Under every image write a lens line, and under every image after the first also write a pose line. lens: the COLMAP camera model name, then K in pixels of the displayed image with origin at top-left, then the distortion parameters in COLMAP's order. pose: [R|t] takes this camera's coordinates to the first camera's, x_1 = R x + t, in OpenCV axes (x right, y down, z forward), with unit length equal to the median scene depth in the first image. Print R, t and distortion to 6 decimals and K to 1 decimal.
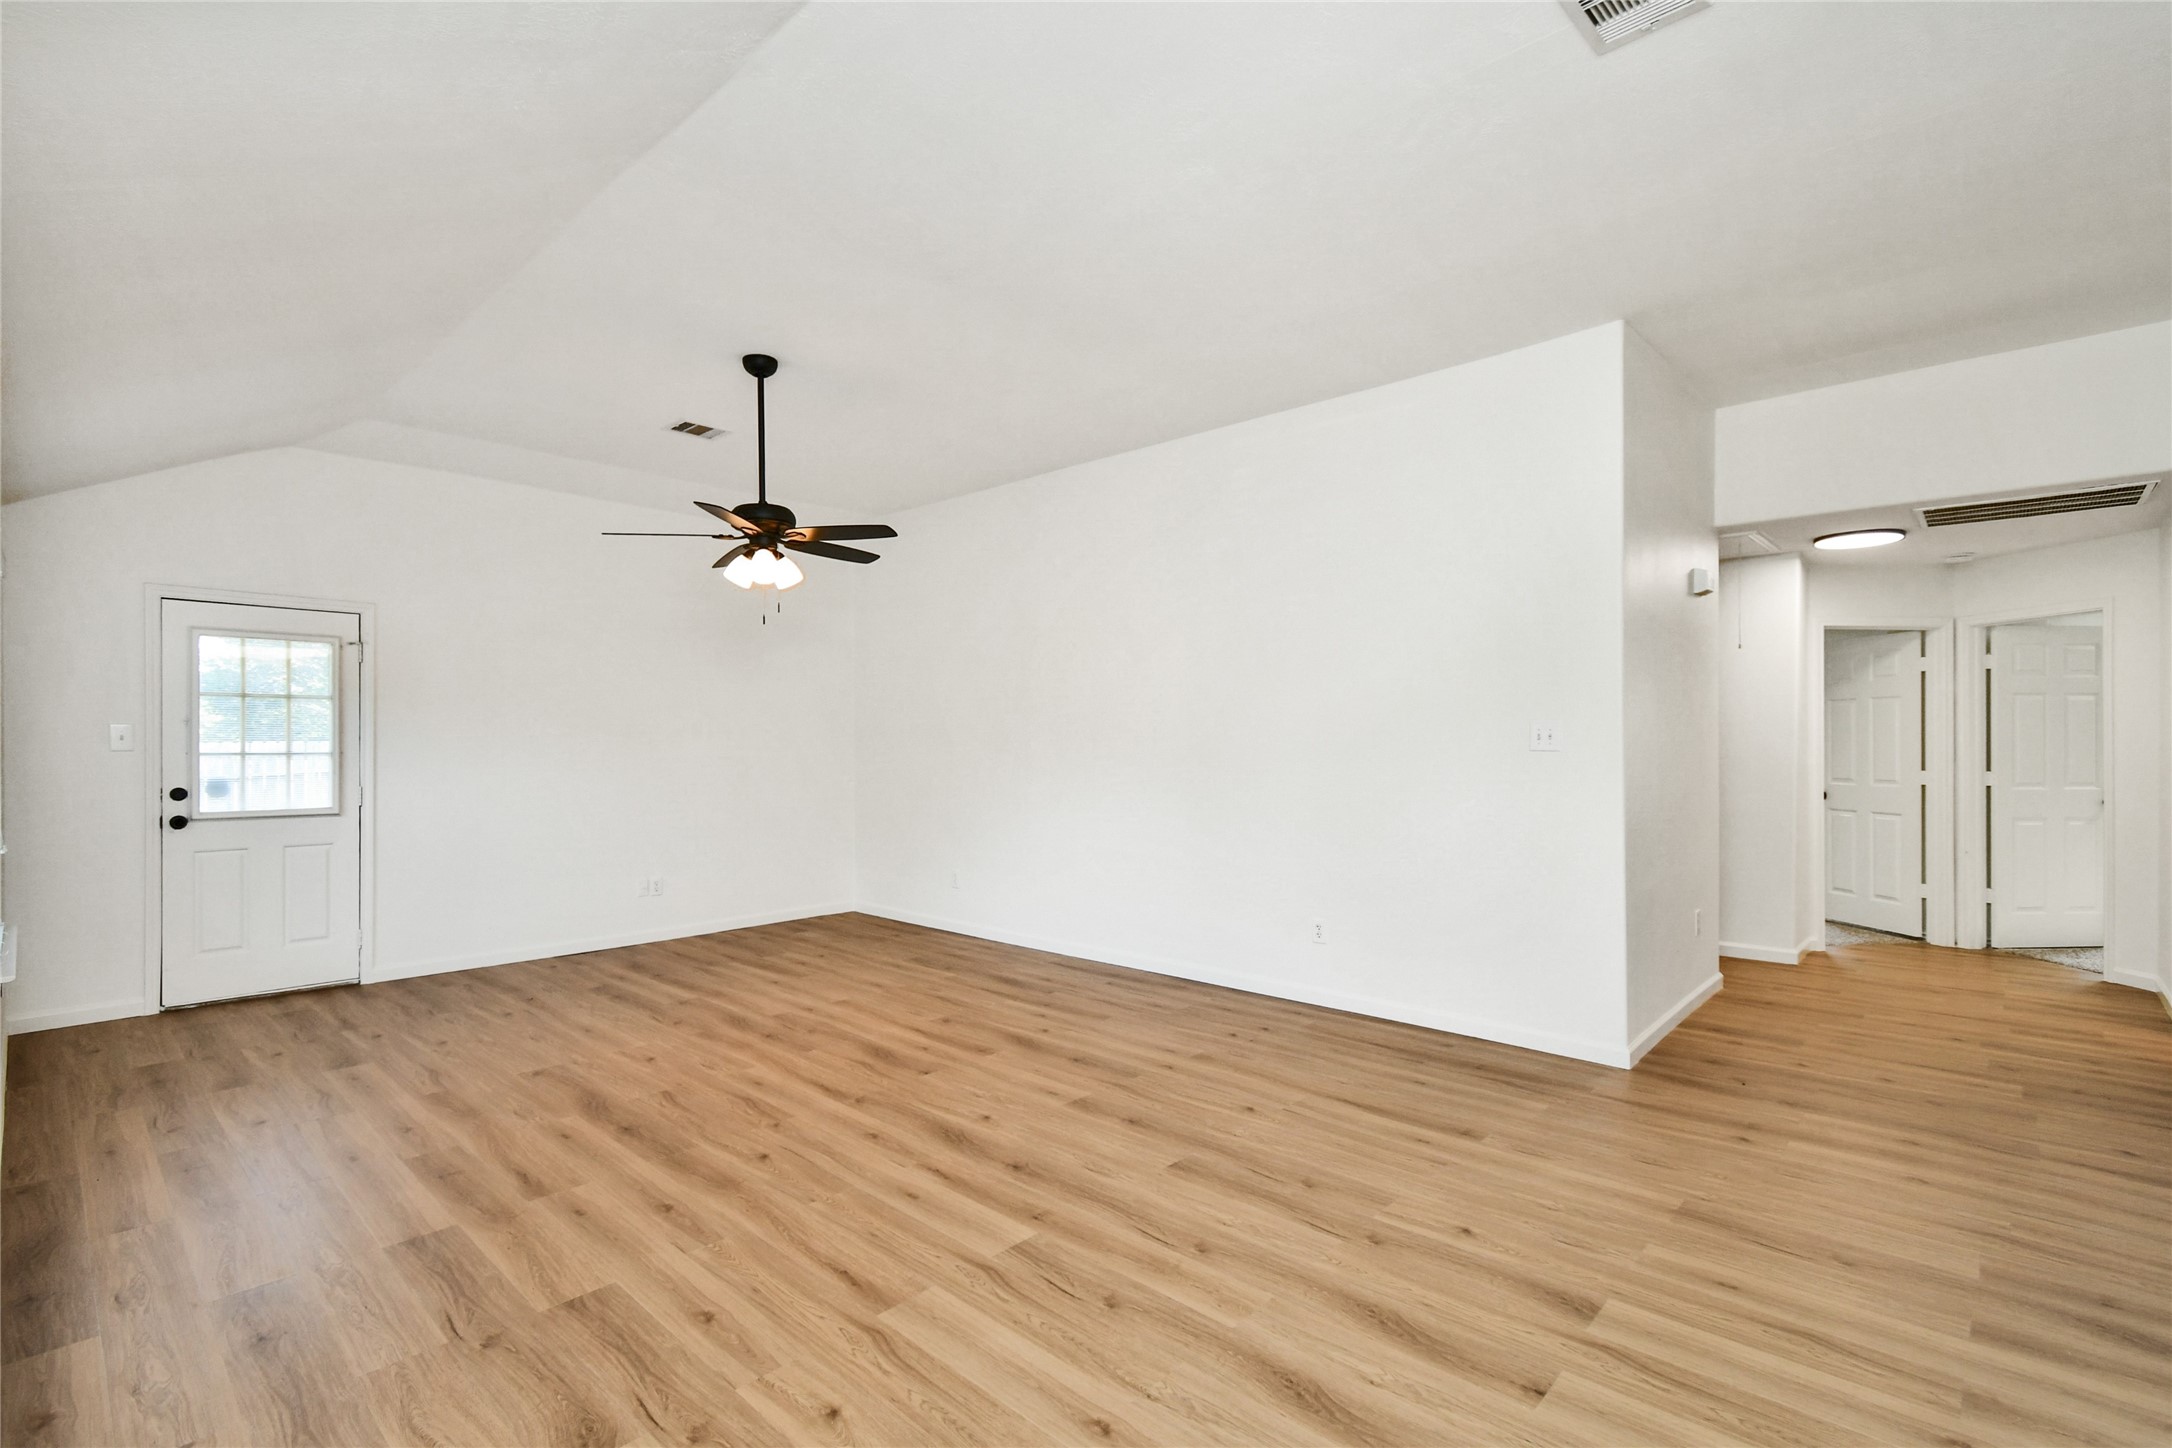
lens RADIAL K [[1000.8, 0, 1053.3], [0, 1000.8, 736.1], [0, 0, 1]] dist [-0.000385, 0.000575]
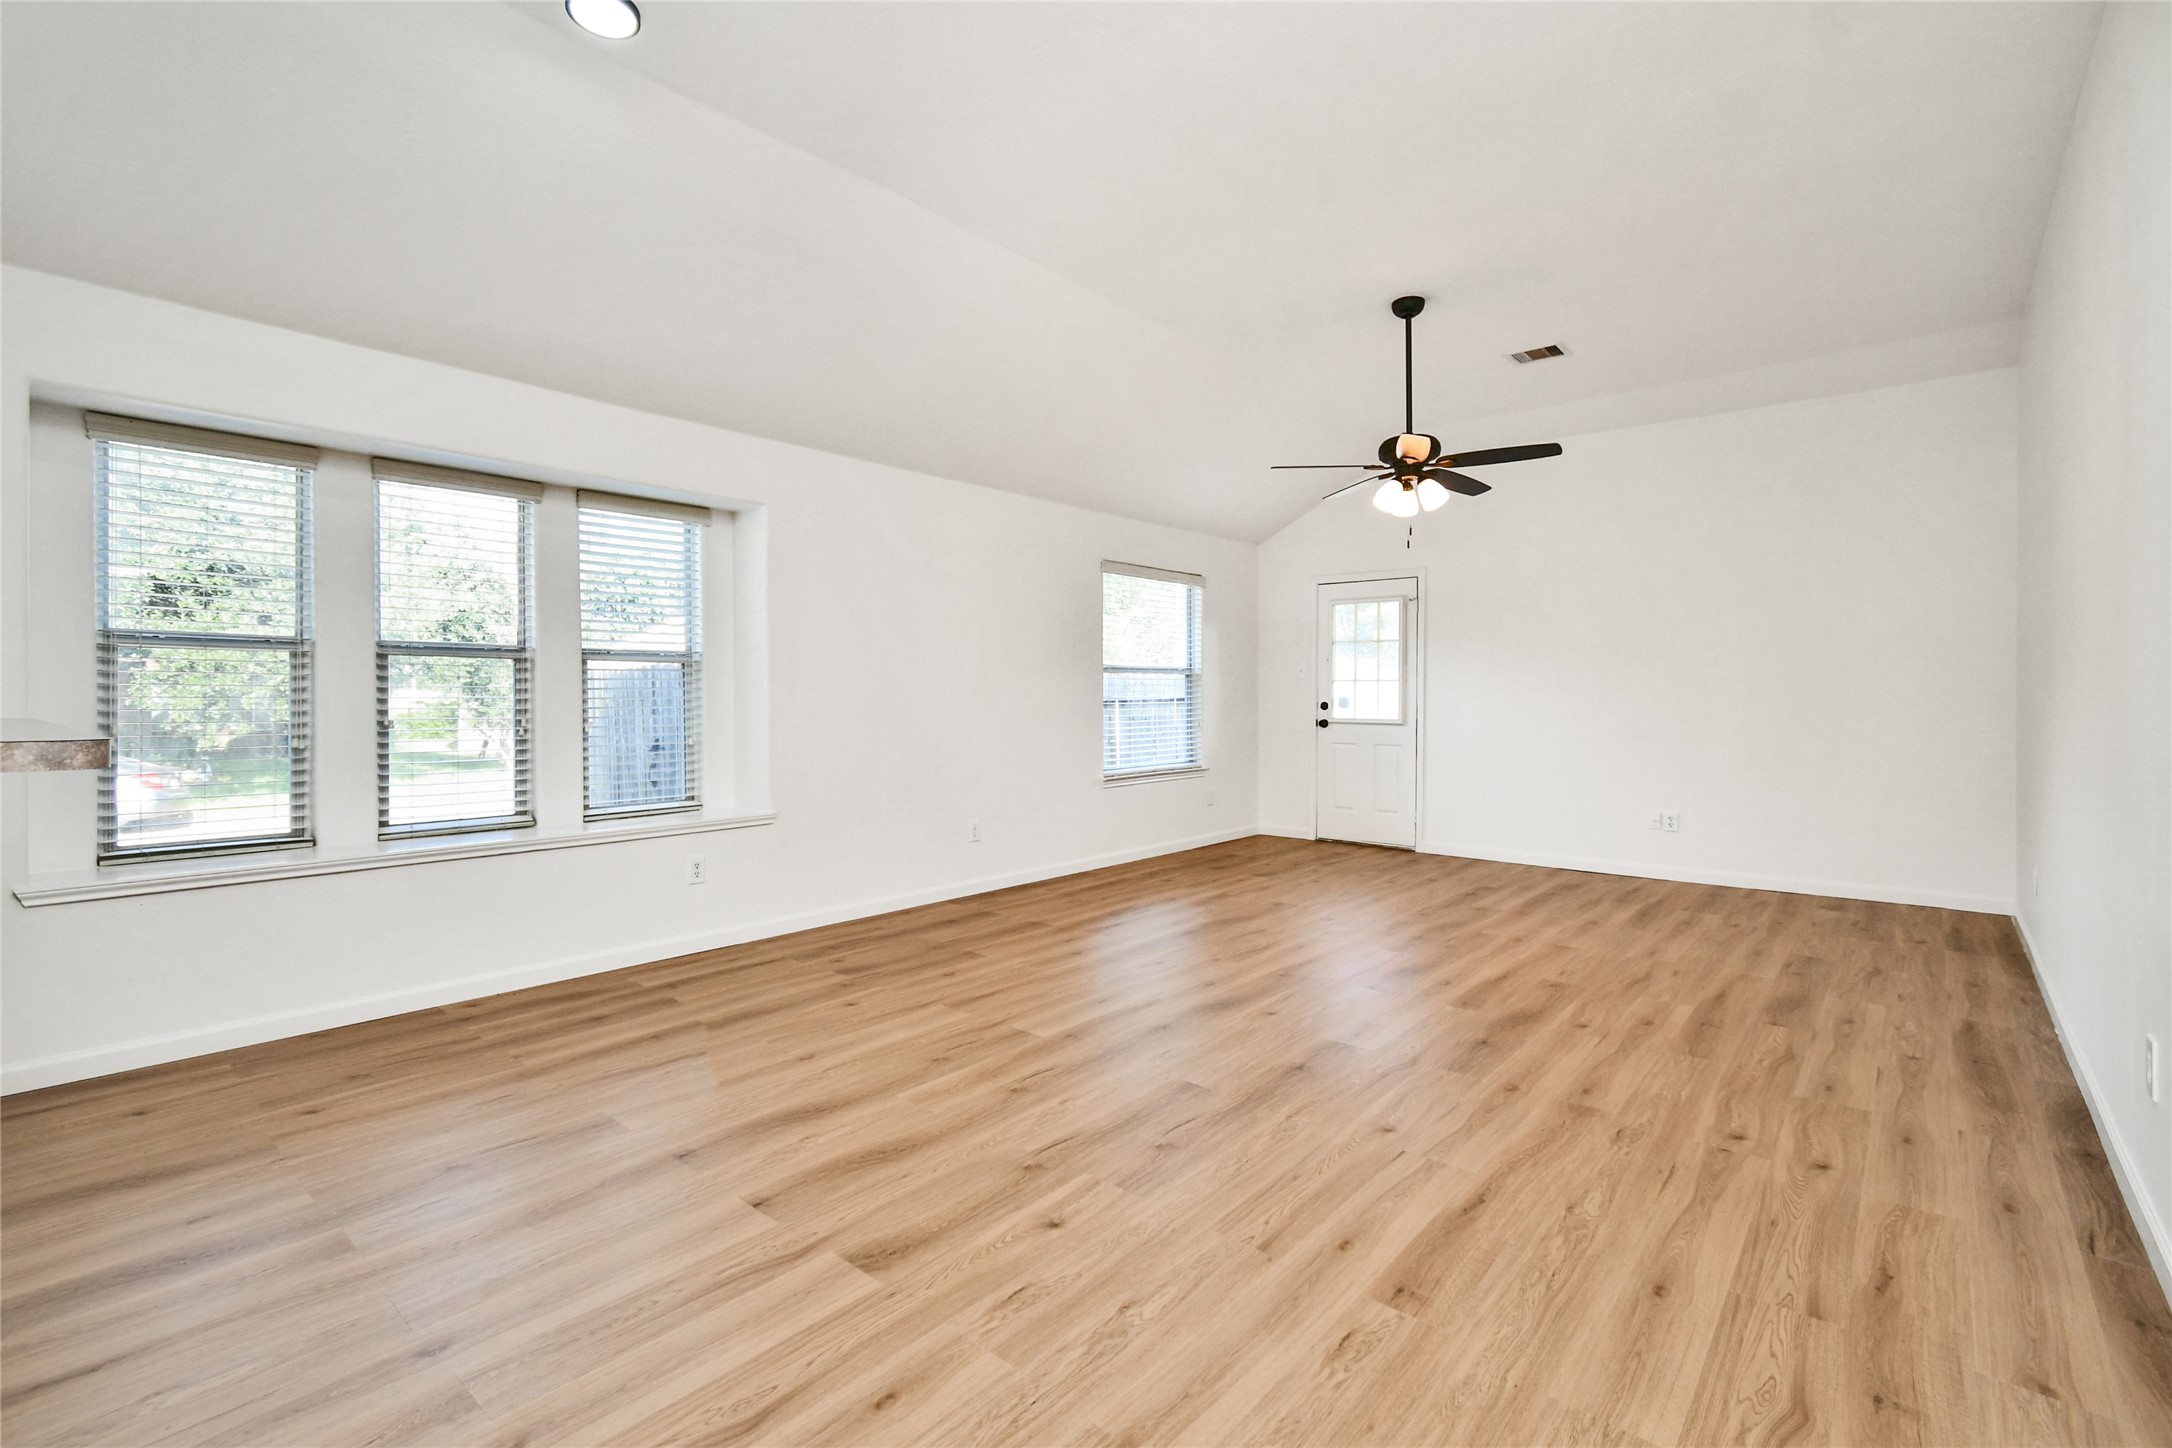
lens RADIAL K [[960.7, 0, 1083.4], [0, 960.7, 699.2], [0, 0, 1]] dist [0.000171, 0.000729]
pose [[0.061966, 0.007109, -0.998053, 0.789468], [0.000942, 0.999974, 0.007181, 0.045369], [0.998078, -0.001385, 0.061957, 0.653922]]
